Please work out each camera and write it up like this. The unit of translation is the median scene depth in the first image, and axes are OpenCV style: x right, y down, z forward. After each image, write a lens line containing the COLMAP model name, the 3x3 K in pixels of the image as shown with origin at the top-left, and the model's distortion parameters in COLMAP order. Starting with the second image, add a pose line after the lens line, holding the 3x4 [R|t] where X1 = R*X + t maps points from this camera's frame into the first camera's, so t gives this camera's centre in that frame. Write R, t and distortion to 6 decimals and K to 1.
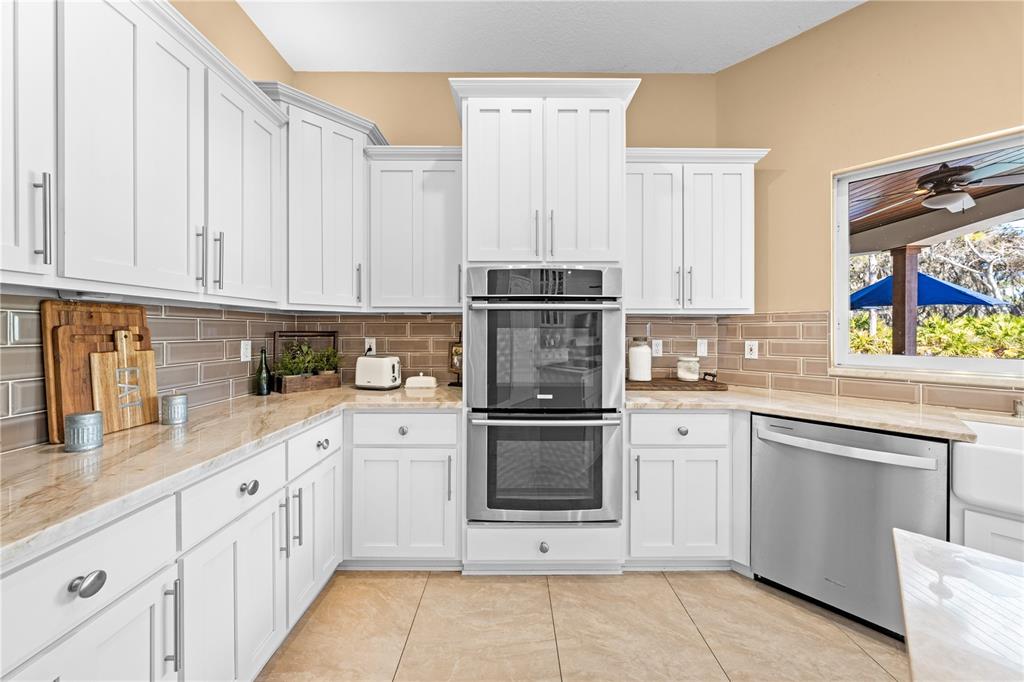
lens RADIAL K [[346.6, 0, 513.4], [0, 346.6, 331.4], [0, 0, 1]] dist [-0.003239, -0.000074]
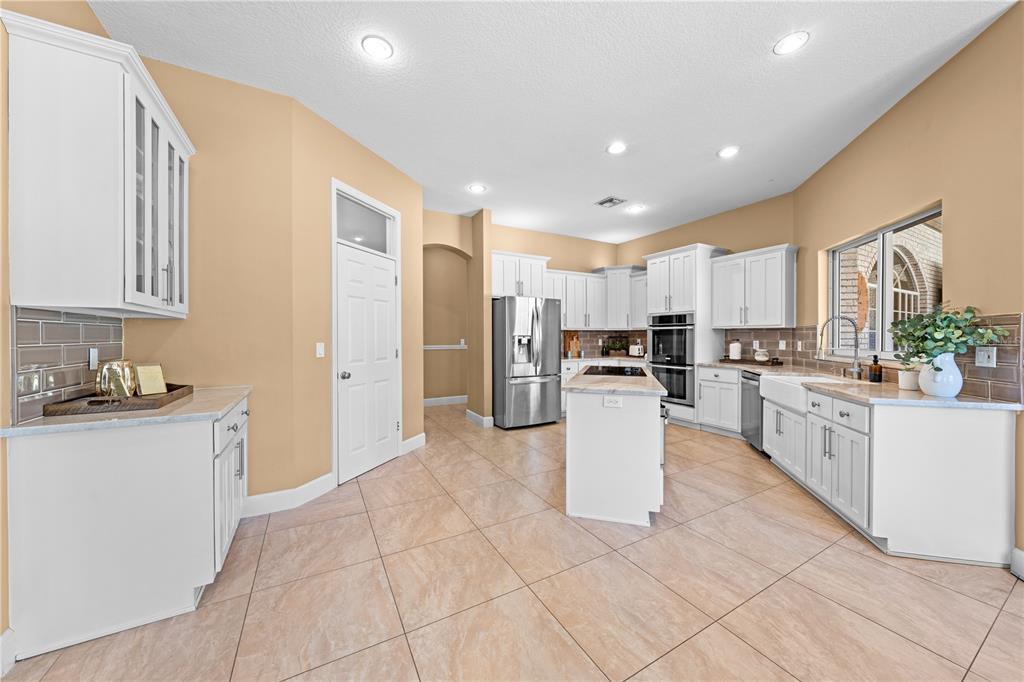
lens RADIAL K [[355.7, 0, 511.4], [0, 355.7, 336.6], [0, 0, 1]] dist [0.000160, 0.000032]
pose [[0.479102, -0.001381, -0.877758, 1.922339], [0.002388, 0.999997, -0.000269, -0.001215], [0.877756, -0.001968, 0.479104, -1.475112]]
